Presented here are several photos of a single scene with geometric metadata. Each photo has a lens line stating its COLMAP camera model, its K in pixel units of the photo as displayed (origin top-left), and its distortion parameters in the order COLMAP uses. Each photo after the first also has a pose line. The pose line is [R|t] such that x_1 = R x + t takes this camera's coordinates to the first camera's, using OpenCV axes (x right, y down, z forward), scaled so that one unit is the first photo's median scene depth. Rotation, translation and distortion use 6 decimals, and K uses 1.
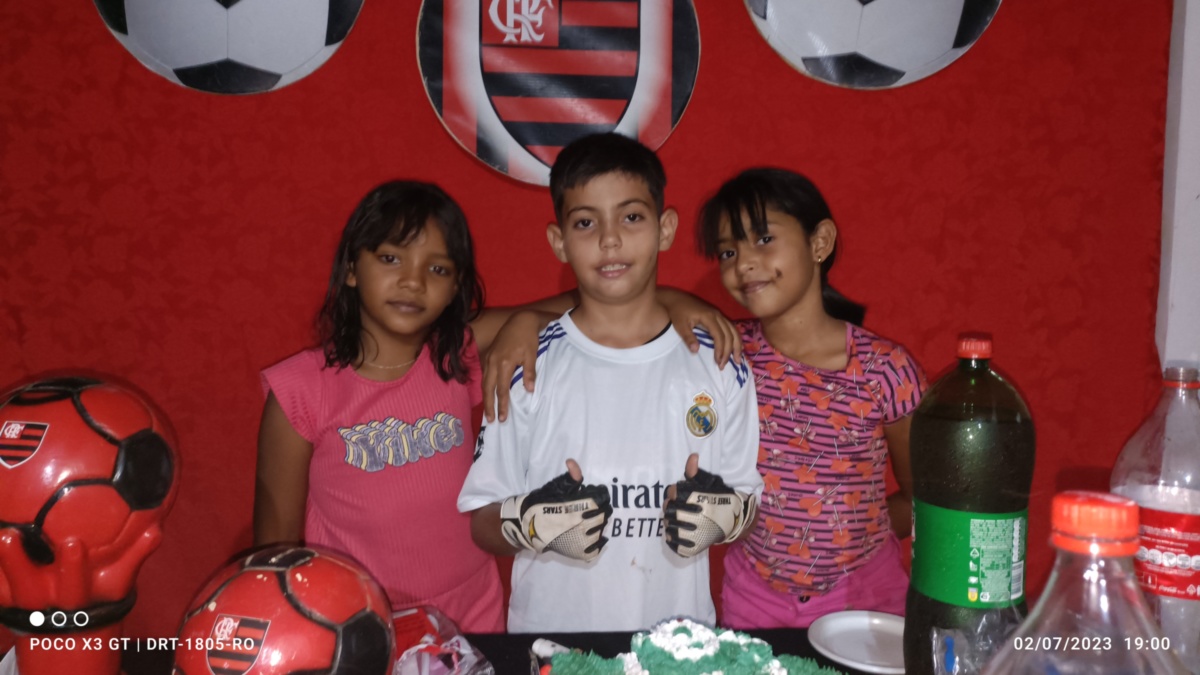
lens RADIAL K [[879.3, 0, 600.0], [0, 879.3, 337.5], [0, 0, 1]] dist [0.057439, -0.071275]
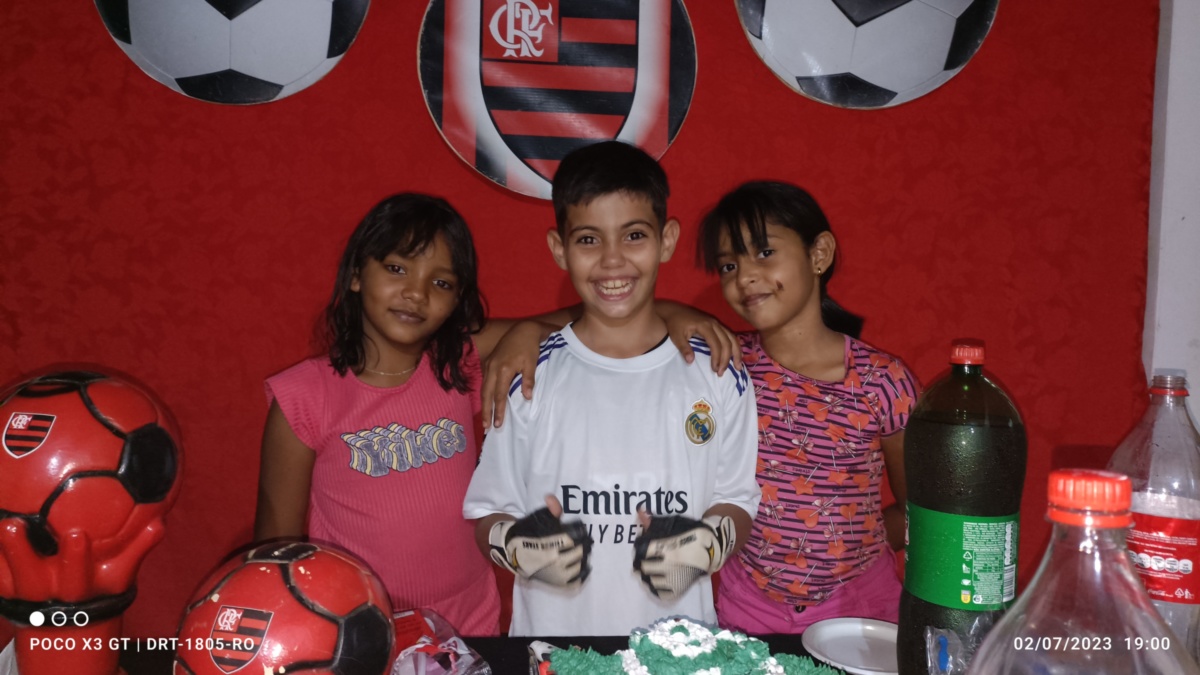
lens RADIAL K [[879.3, 0, 600.0], [0, 879.3, 337.5], [0, 0, 1]] dist [0.057439, -0.071275]
pose [[0.999866, 0.011801, 0.011346, -0.012784], [-0.011529, 0.999651, -0.023783, 0.022255], [-0.011623, 0.023649, 0.999653, -0.016250]]
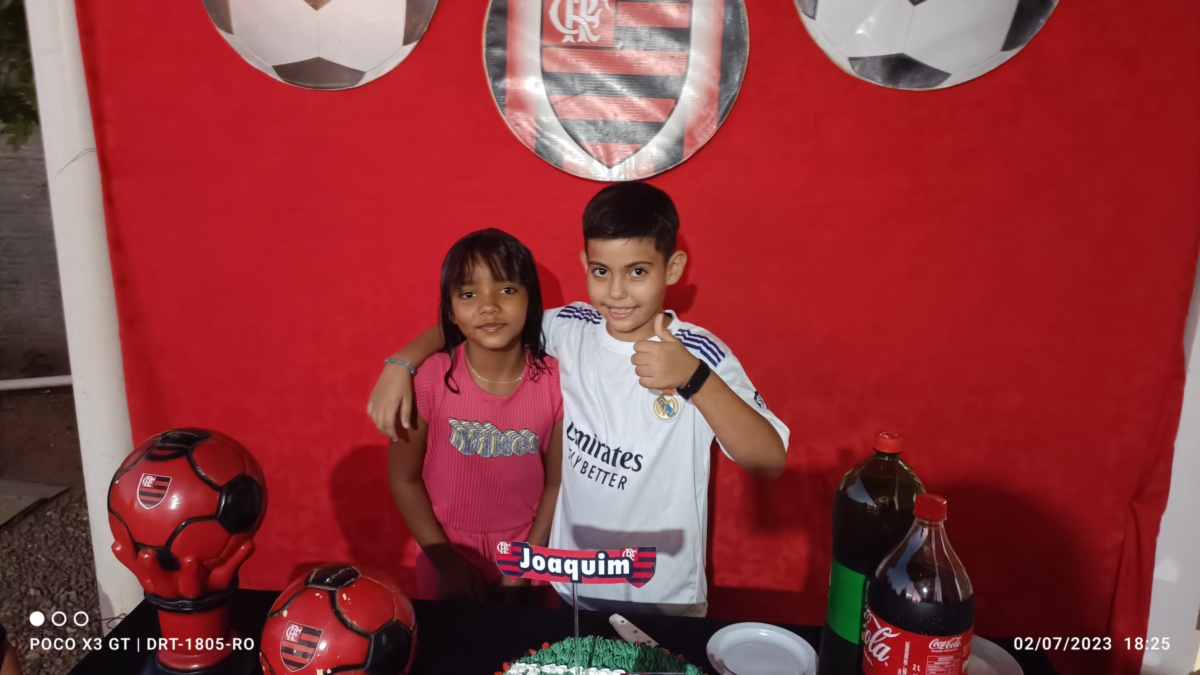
lens RADIAL K [[879.3, 0, 600.0], [0, 879.3, 337.5], [0, 0, 1]] dist [0.057439, -0.071275]
pose [[0.991499, 0.052053, -0.119251, 0.173891], [-0.033094, 0.987238, 0.155774, -0.310338], [0.125838, -0.150503, 0.980568, -0.215389]]
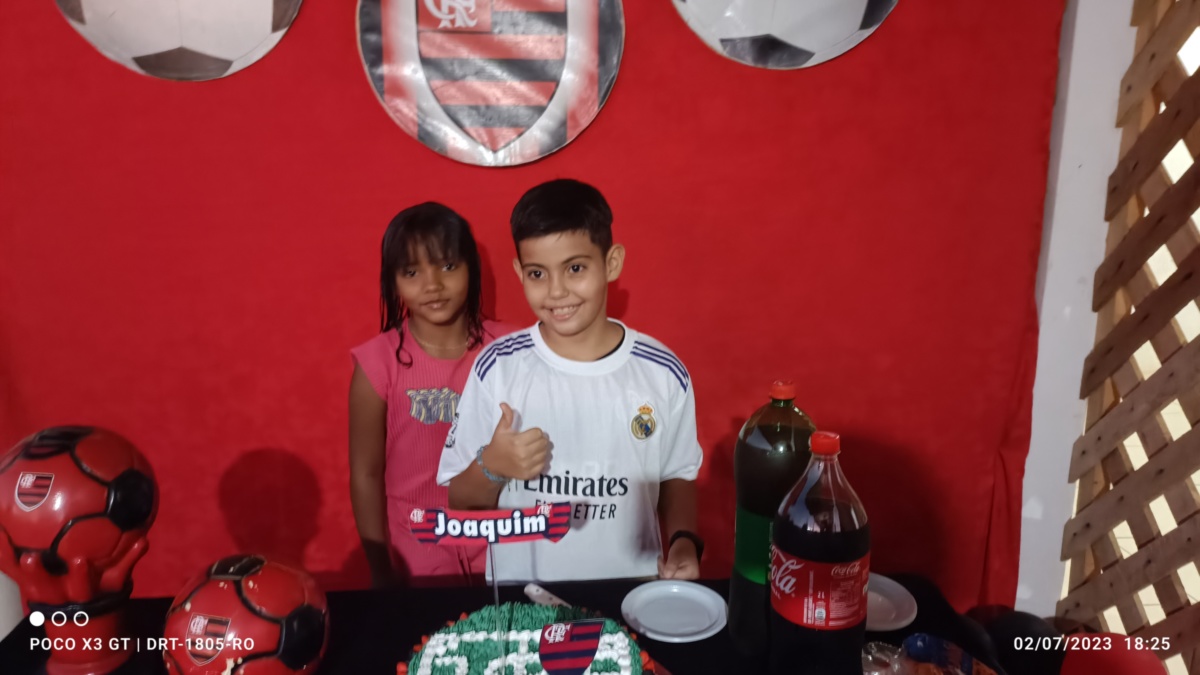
lens RADIAL K [[879.3, 0, 600.0], [0, 879.3, 337.5], [0, 0, 1]] dist [0.057439, -0.071275]
pose [[0.999955, -0.006166, 0.007154, 0.157289], [0.005017, 0.988567, 0.150697, -0.258788], [-0.008002, -0.150654, 0.988554, -0.241630]]
